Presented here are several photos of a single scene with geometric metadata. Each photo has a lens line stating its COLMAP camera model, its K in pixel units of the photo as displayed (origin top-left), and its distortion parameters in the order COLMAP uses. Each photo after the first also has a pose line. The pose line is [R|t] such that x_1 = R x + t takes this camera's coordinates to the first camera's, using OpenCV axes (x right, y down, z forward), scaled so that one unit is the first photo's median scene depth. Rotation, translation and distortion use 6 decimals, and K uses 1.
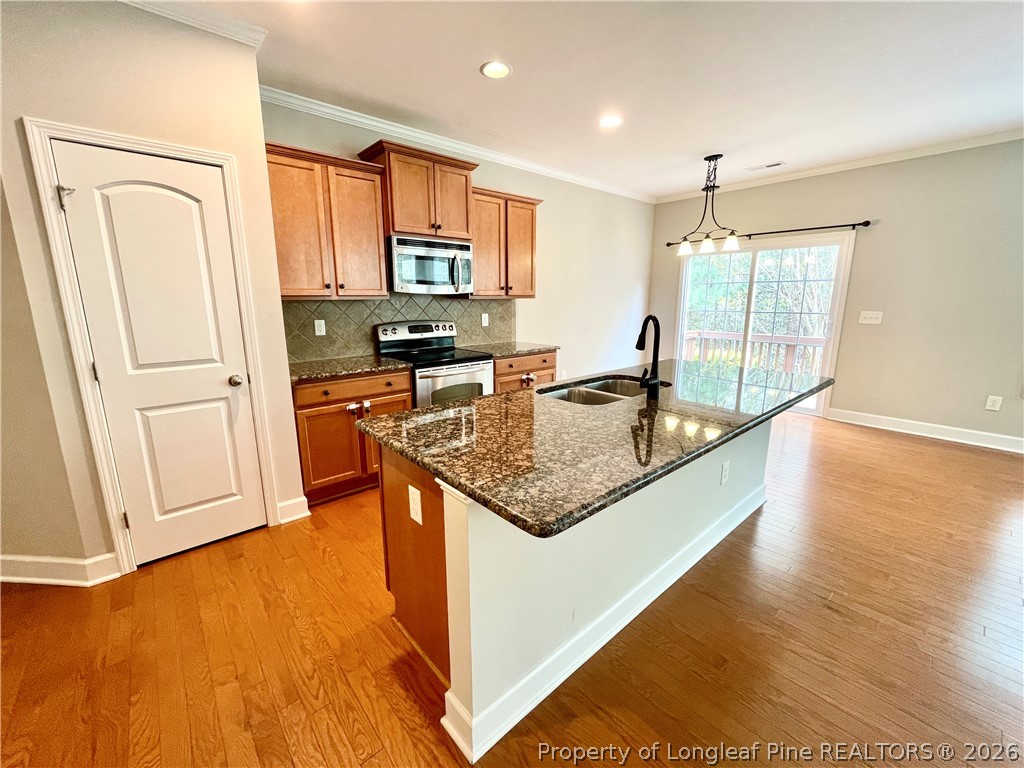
lens RADIAL K [[415.9, 0, 512.0], [0, 415.9, 384.0], [0, 0, 1]] dist [-0.001039, -0.000064]
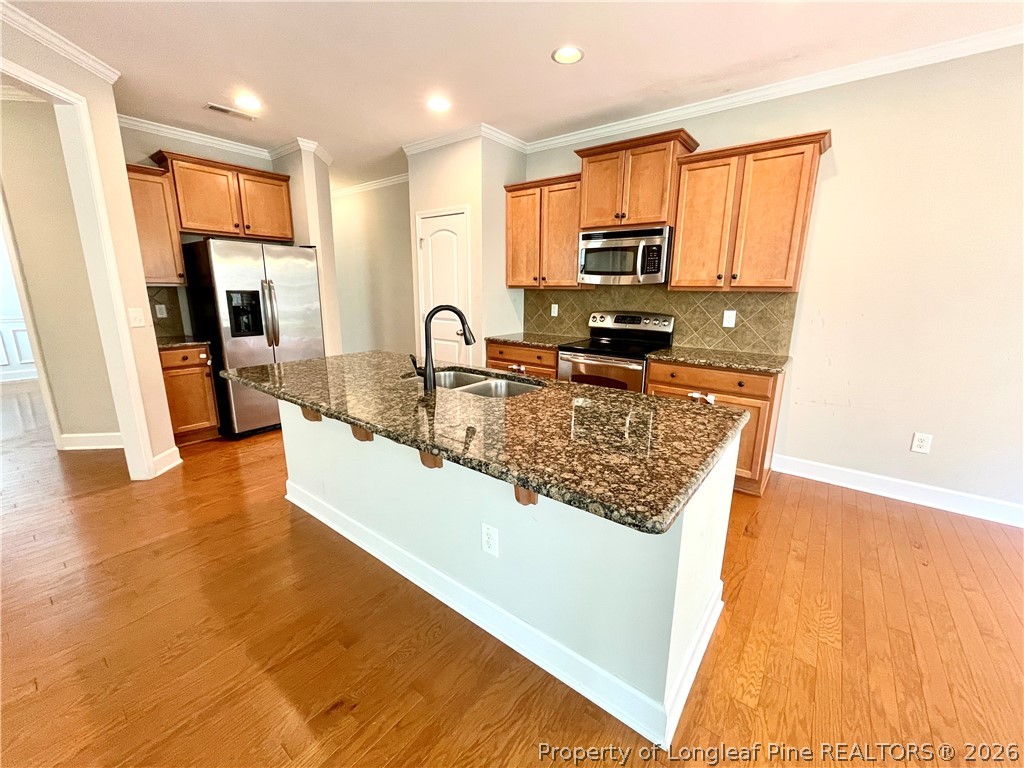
lens RADIAL K [[415.4, 0, 513.0], [0, 415.4, 389.5], [0, 0, 1]] dist [0.002322, 0.000023]
pose [[0.188953, 0.239287, -0.952386, 0.829900], [-0.209849, 0.957292, 0.198885, -0.129117], [0.959302, 0.162278, 0.231097, 0.607027]]
